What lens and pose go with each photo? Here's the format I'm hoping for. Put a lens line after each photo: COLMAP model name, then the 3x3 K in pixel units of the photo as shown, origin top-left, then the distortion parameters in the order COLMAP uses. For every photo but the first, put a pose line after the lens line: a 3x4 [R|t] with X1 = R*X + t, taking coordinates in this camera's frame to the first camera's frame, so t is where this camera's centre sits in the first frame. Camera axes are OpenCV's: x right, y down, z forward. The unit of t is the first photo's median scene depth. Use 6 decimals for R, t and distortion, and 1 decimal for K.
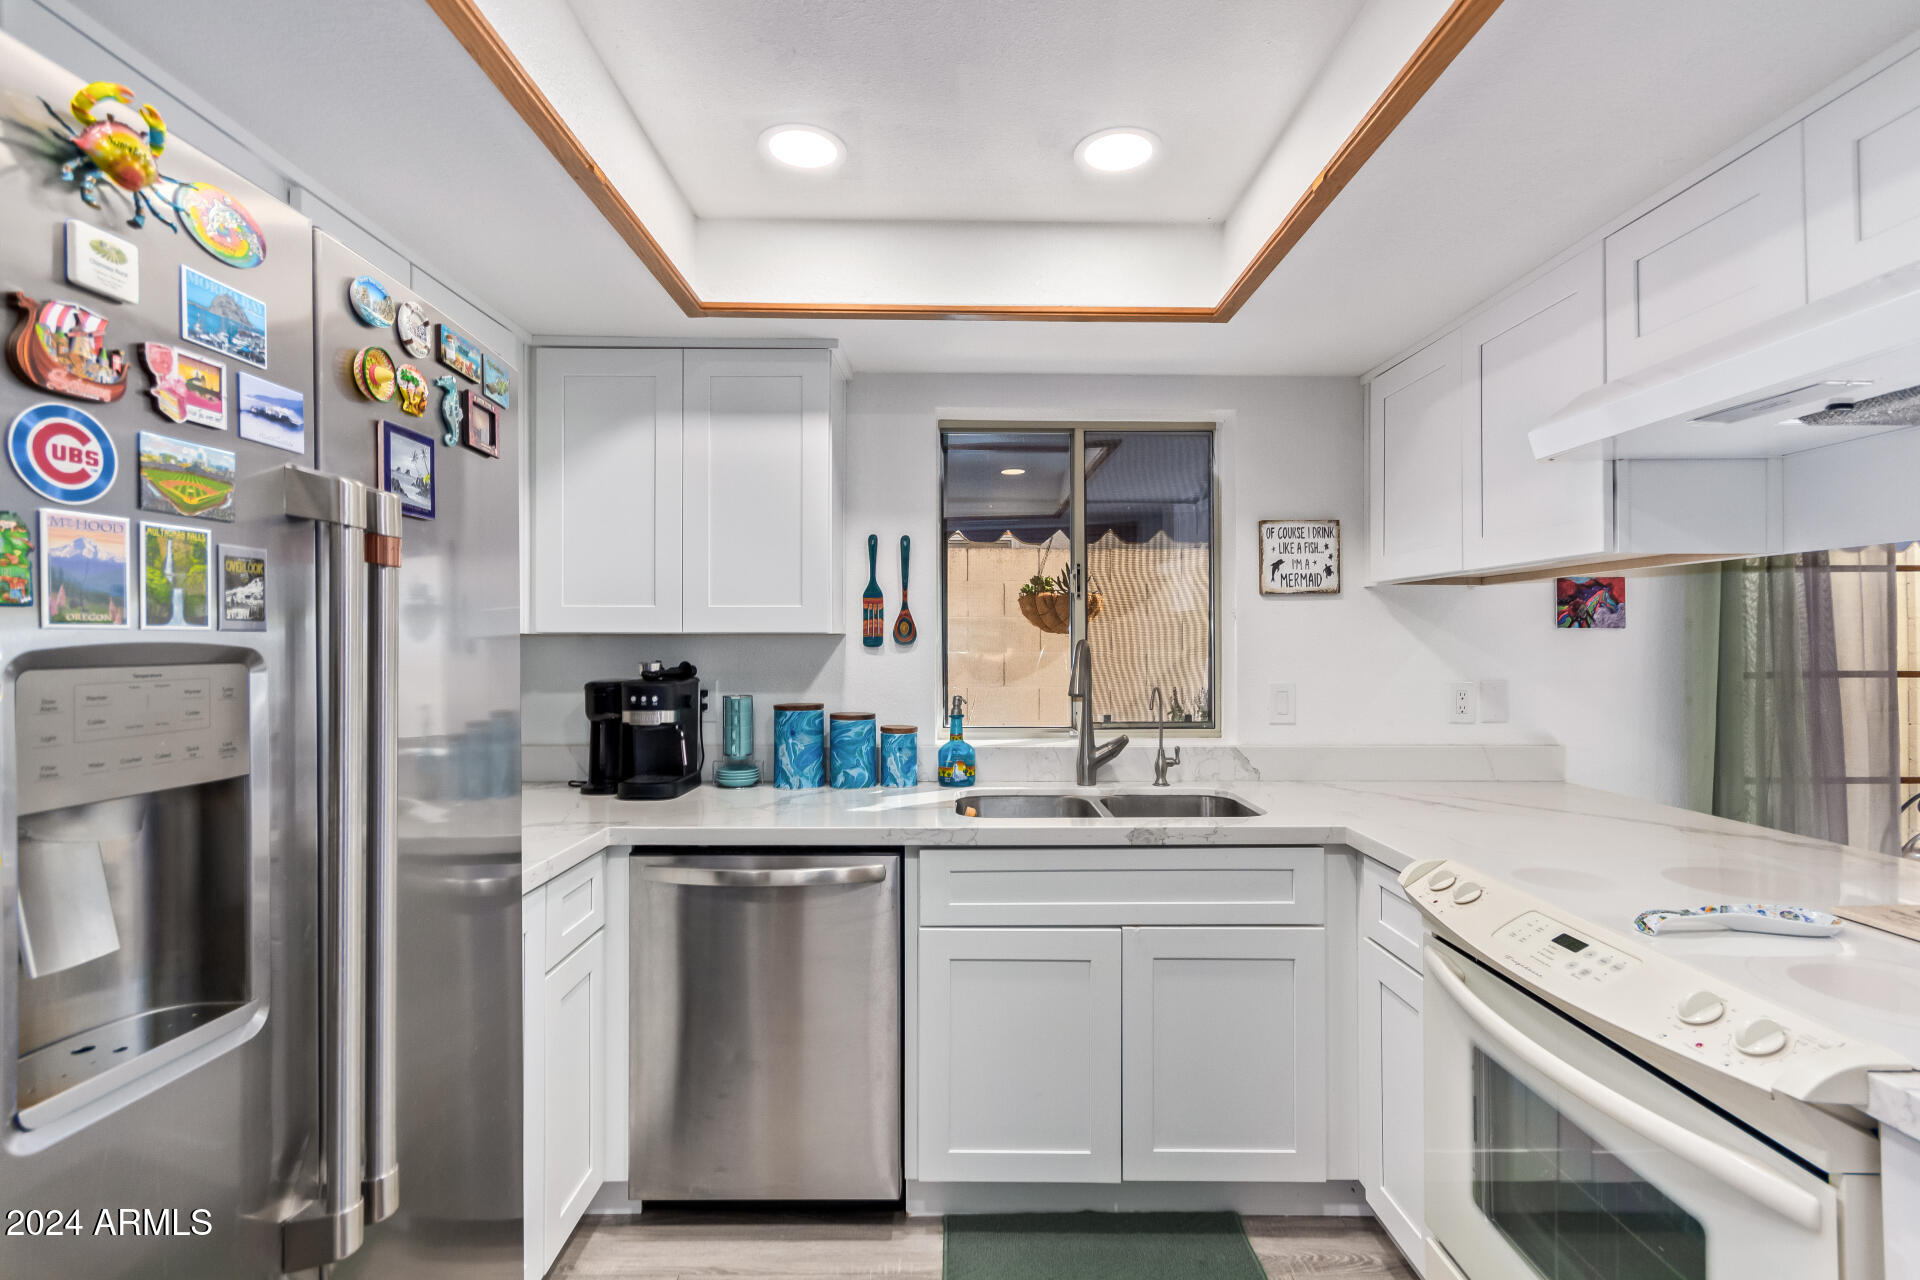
lens RADIAL K [[894.9, 0, 960.5], [0, 894.9, 634.2], [0, 0, 1]] dist [-0.001704, -0.001862]
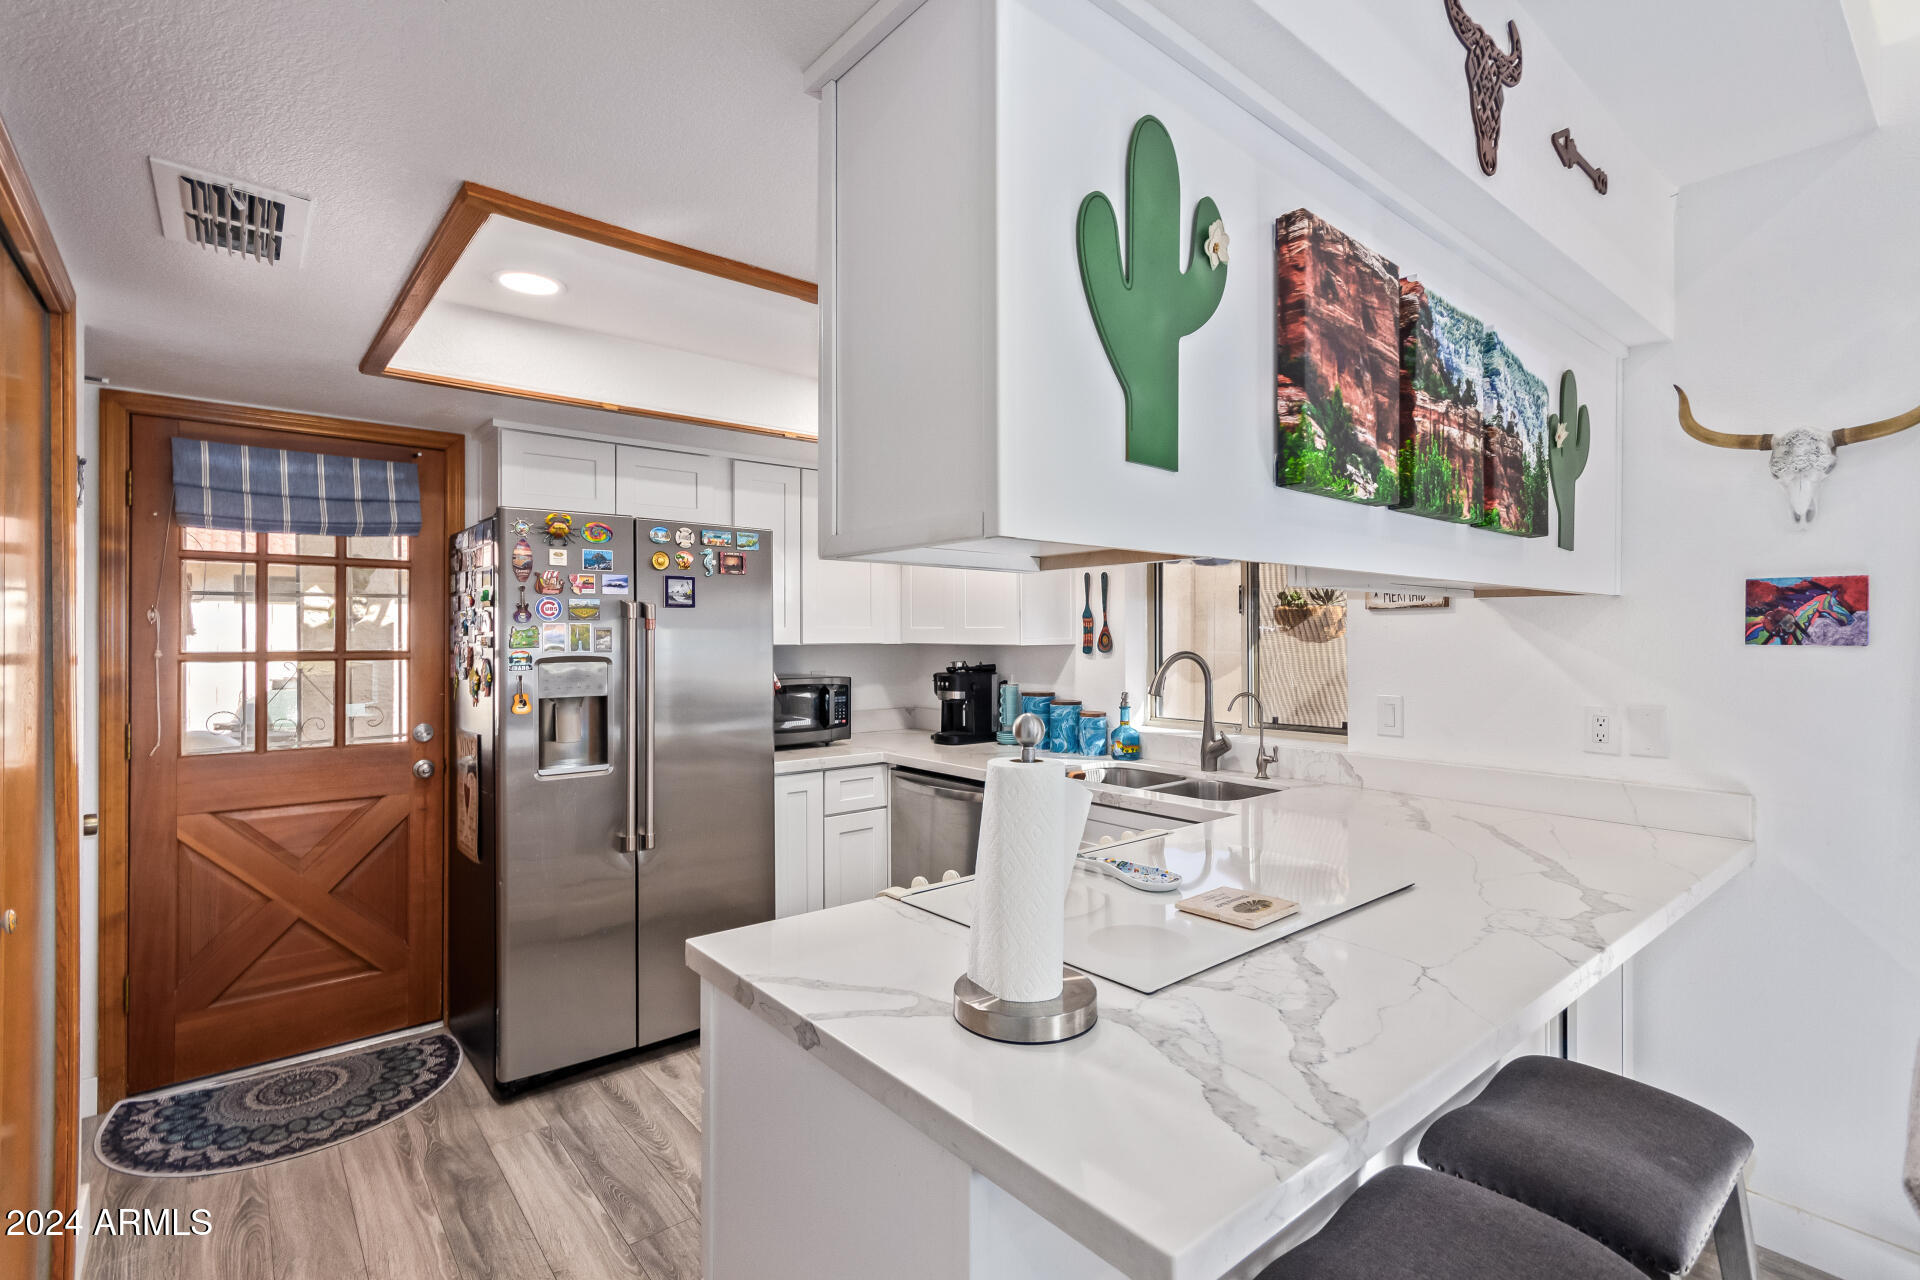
lens RADIAL K [[894.9, 0, 955.3], [0, 894.9, 640.9], [0, 0, 1]] dist [-0.001704, -0.001862]
pose [[0.630089, 0.006490, -0.776496, 0.847519], [0.006461, 0.999887, 0.013600, -0.025759], [0.776496, -0.013586, 0.629976, -0.030930]]
